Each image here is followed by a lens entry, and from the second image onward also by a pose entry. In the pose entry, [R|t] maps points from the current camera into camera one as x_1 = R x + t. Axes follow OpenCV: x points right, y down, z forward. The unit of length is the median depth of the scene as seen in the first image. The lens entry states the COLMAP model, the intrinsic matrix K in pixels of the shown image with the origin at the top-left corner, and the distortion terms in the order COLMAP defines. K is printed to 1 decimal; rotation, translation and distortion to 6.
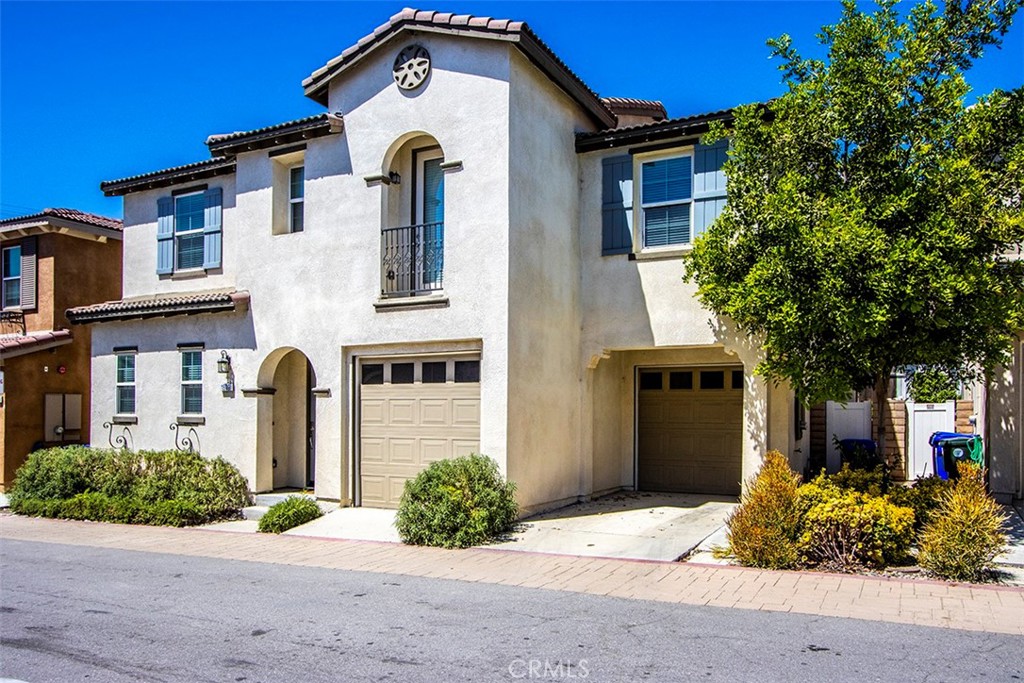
lens RADIAL K [[739.3, 0, 512.2], [0, 739.3, 292.1], [0, 0, 1]] dist [-0.003621, 0.000667]
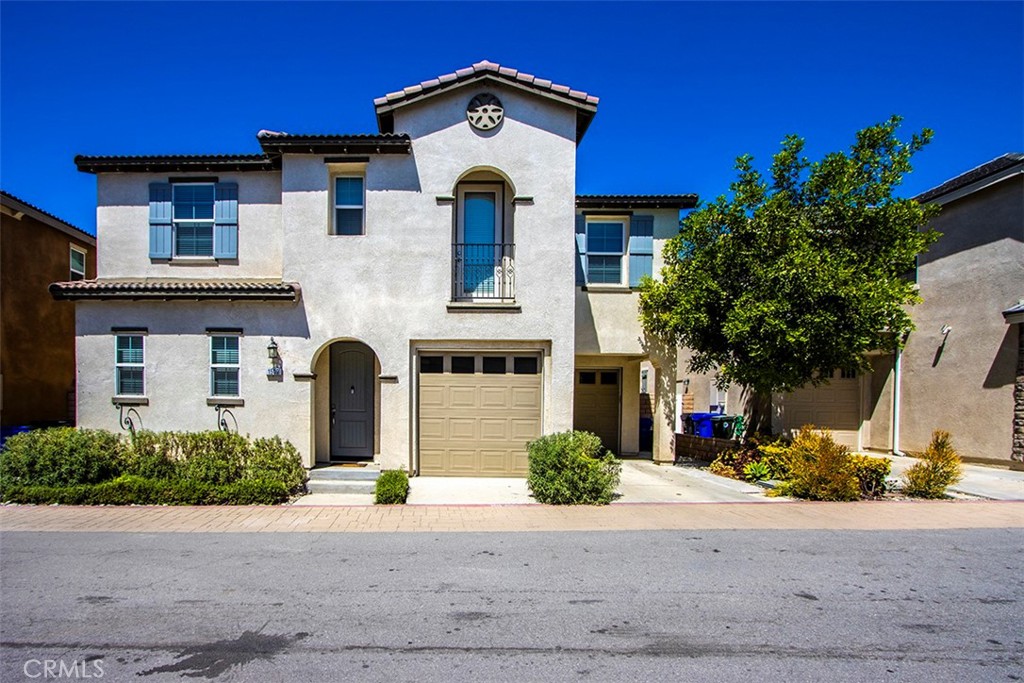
lens RADIAL K [[507.8, 0, 512.0], [0, 507.8, 341.5], [0, 0, 1]] dist [-0.015413, 0.000437]
pose [[0.901756, 0.059102, 0.428186, -0.407565], [-0.078909, 0.996470, 0.028641, 0.039118], [-0.424982, -0.059615, 0.903237, 0.206205]]
